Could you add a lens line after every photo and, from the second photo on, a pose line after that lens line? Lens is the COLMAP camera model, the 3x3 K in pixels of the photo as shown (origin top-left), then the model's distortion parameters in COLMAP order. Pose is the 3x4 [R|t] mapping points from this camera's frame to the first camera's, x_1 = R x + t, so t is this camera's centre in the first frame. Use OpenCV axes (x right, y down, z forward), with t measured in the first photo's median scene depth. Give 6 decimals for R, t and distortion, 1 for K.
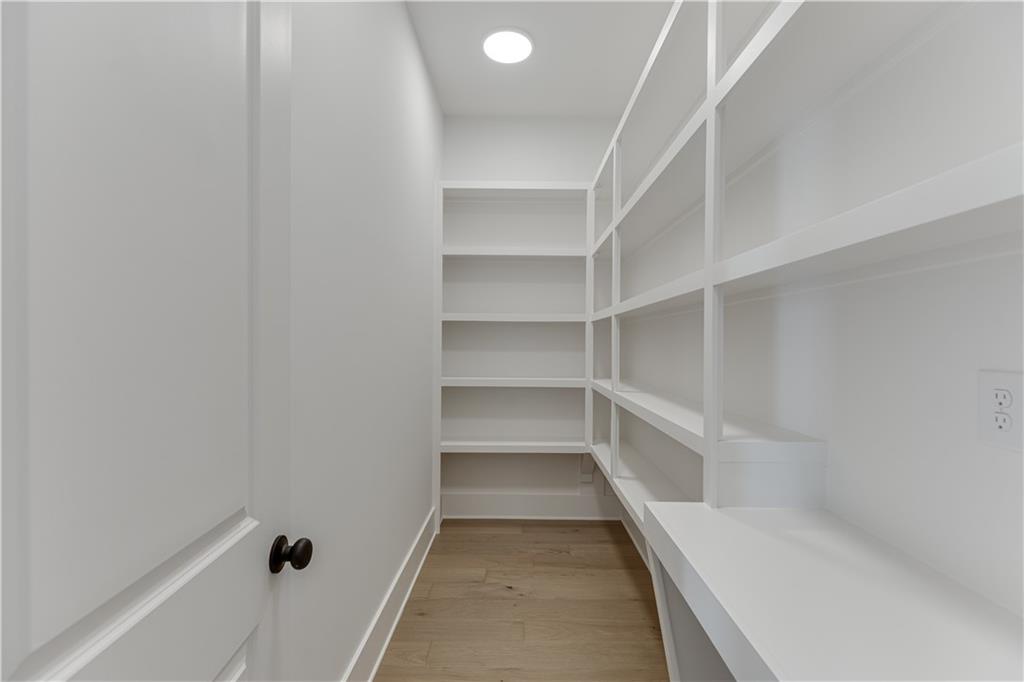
lens RADIAL K [[465.5, 0, 519.2], [0, 465.5, 340.1], [0, 0, 1]] dist [0.012585, -0.000364]
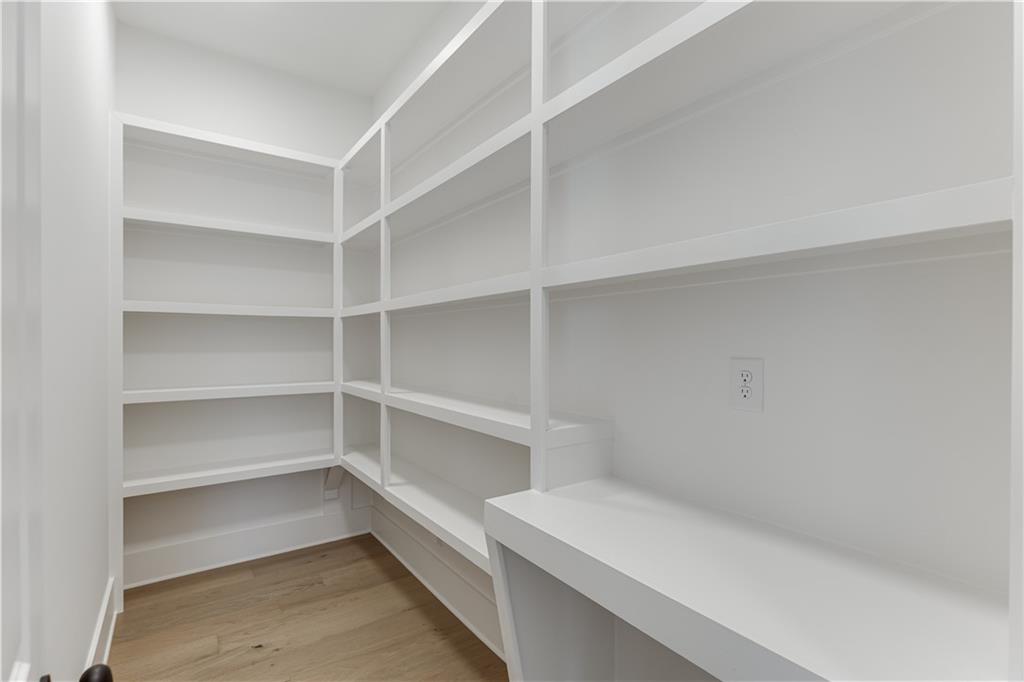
lens RADIAL K [[485.3, 0, 518.1], [0, 485.3, 341.8], [0, 0, 1]] dist [0.008296, -0.001085]
pose [[0.810359, -0.007677, 0.585884, -0.119997], [0.003316, 0.999958, 0.008515, -0.000252], [-0.585925, -0.004957, 0.810350, 0.050302]]
